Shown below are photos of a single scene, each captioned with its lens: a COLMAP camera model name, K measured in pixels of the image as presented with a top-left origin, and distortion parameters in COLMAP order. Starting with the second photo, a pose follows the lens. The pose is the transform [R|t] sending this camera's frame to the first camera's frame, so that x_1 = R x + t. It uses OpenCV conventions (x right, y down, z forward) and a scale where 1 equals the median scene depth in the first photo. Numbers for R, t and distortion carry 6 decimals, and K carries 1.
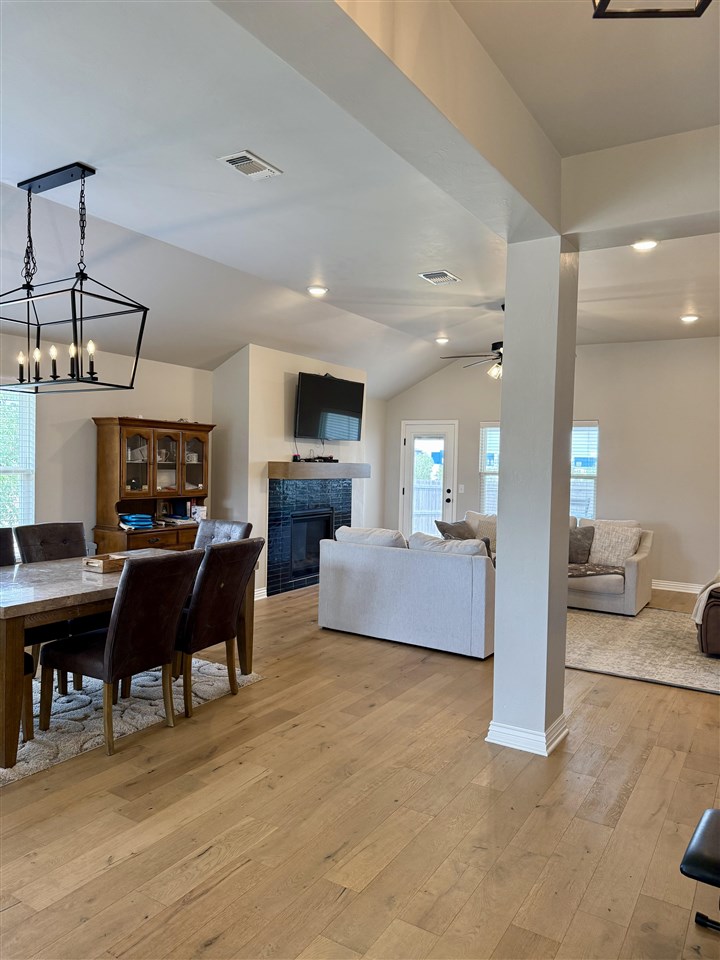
lens RADIAL K [[669.6, 0, 358.5], [0, 669.6, 479.9], [0, 0, 1]] dist [0.093843, -0.127236]
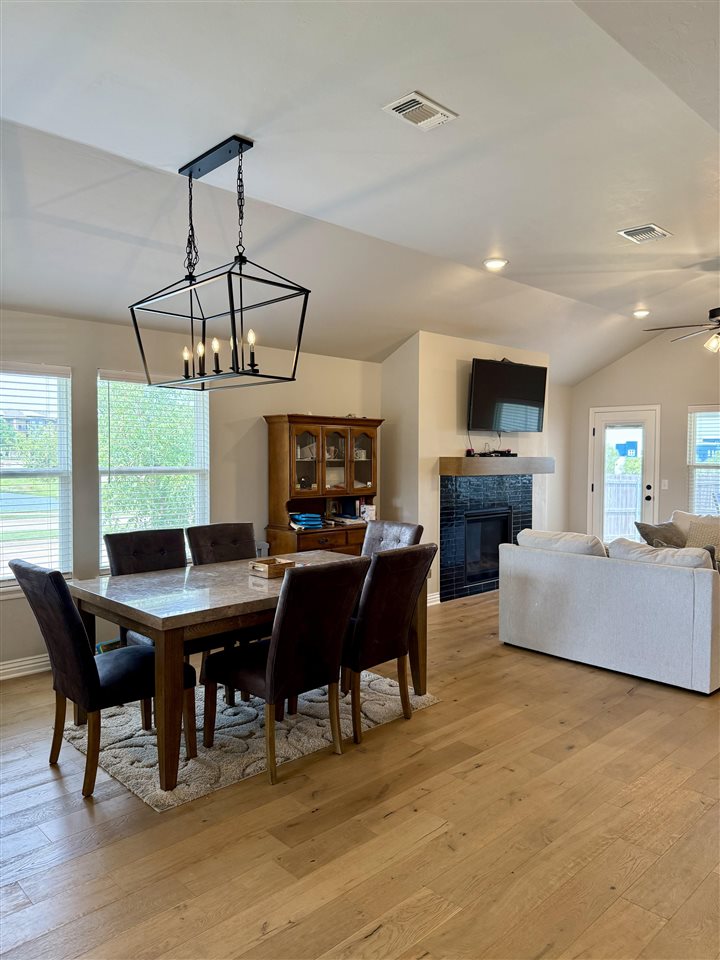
lens RADIAL K [[669.6, 0, 358.5], [0, 669.6, 479.9], [0, 0, 1]] dist [0.093843, -0.127236]
pose [[0.968137, -0.008525, -0.250277, -0.019288], [0.010051, 0.999938, 0.004820, -0.002267], [0.250221, -0.007182, 0.968162, 0.119905]]
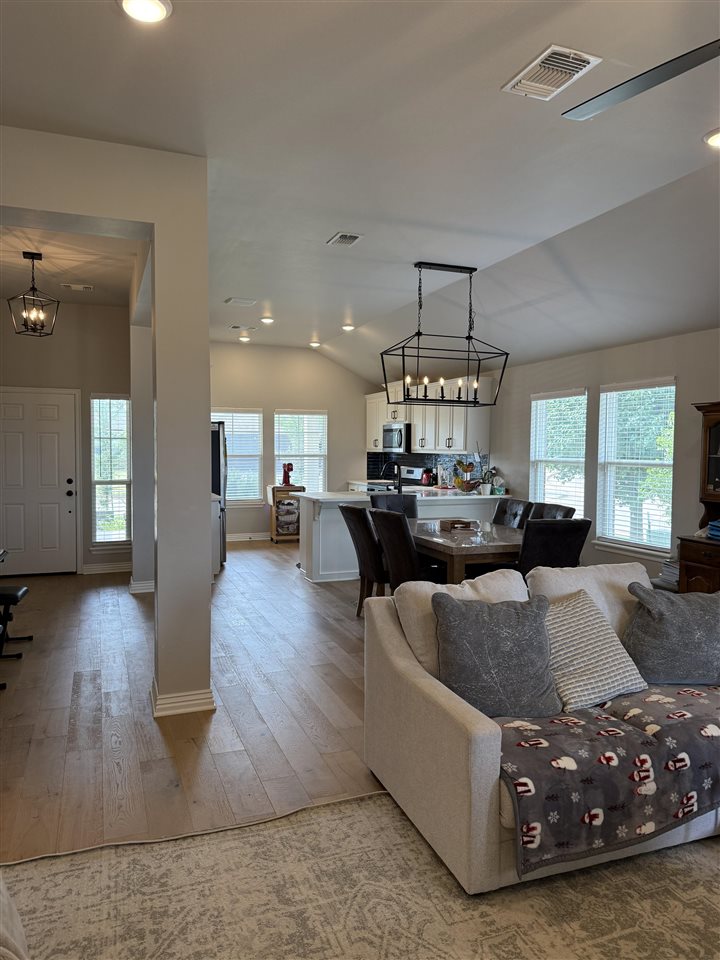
lens RADIAL K [[669.6, 0, 358.5], [0, 669.6, 479.9], [0, 0, 1]] dist [0.093843, -0.127236]
pose [[-0.601035, 0.012101, -0.799131, 0.796820], [-0.045736, 0.997726, 0.049507, -0.026235], [0.797913, 0.066304, -0.599114, 1.577965]]
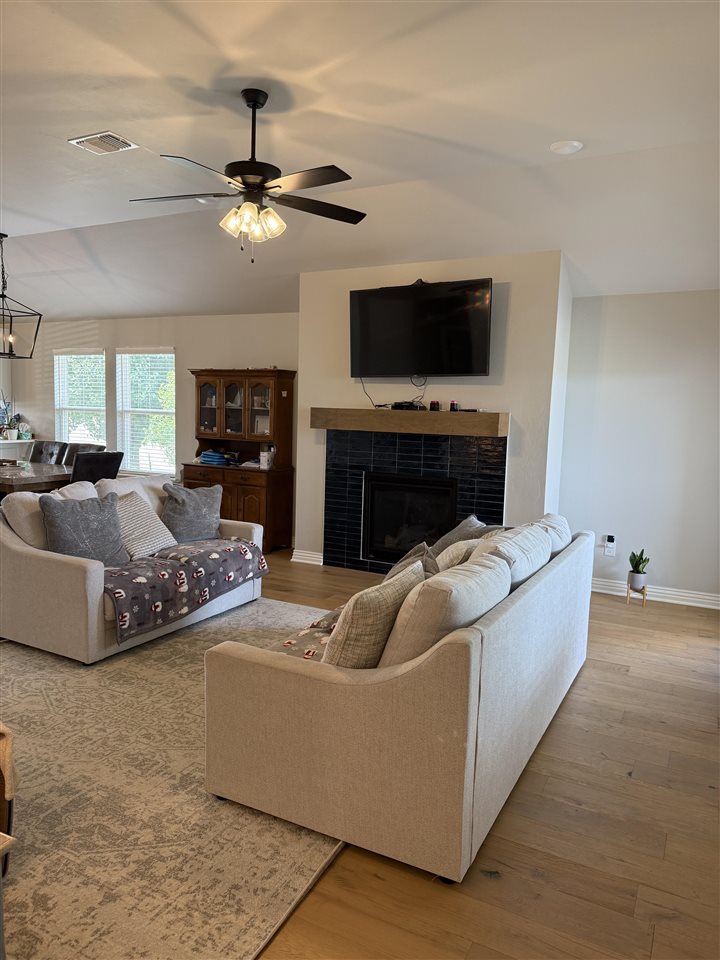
lens RADIAL K [[669.6, 0, 358.5], [0, 669.6, 479.9], [0, 0, 1]] dist [0.093843, -0.127236]
pose [[0.080354, 0.083556, -0.993258, 1.196958], [-0.057026, 0.995234, 0.079108, -0.010181], [0.995134, 0.050285, 0.084736, 1.612521]]
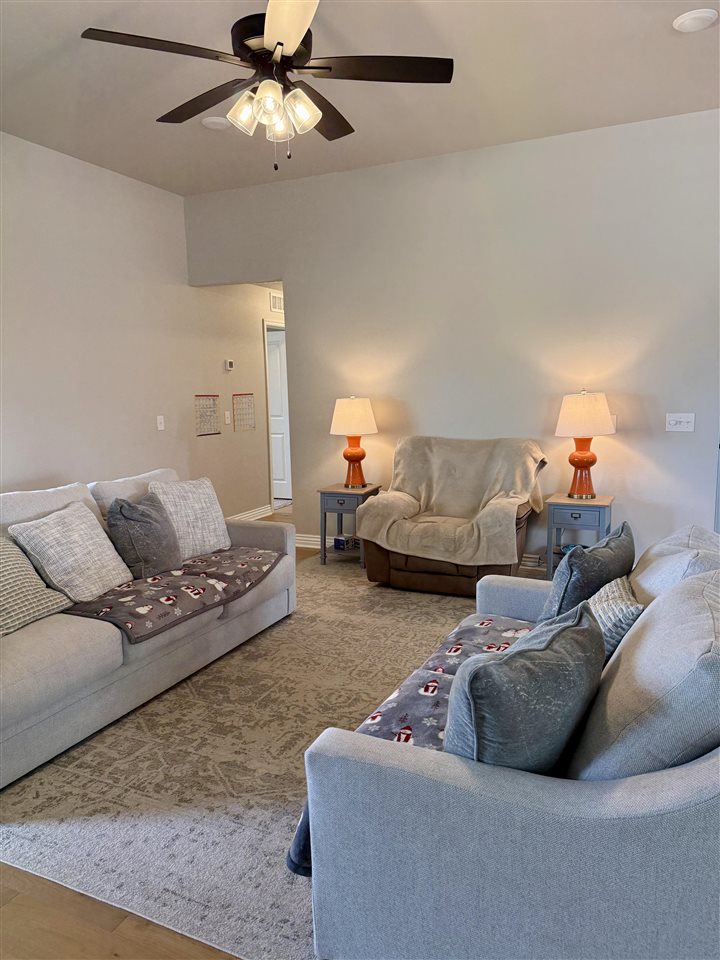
lens RADIAL K [[669.6, 0, 358.5], [0, 669.6, 479.9], [0, 0, 1]] dist [0.093843, -0.127236]
pose [[-0.125228, -0.165447, 0.978236, -0.297027], [0.048360, 0.983808, 0.172580, -0.039258], [-0.990949, 0.068919, -0.115200, 1.555084]]
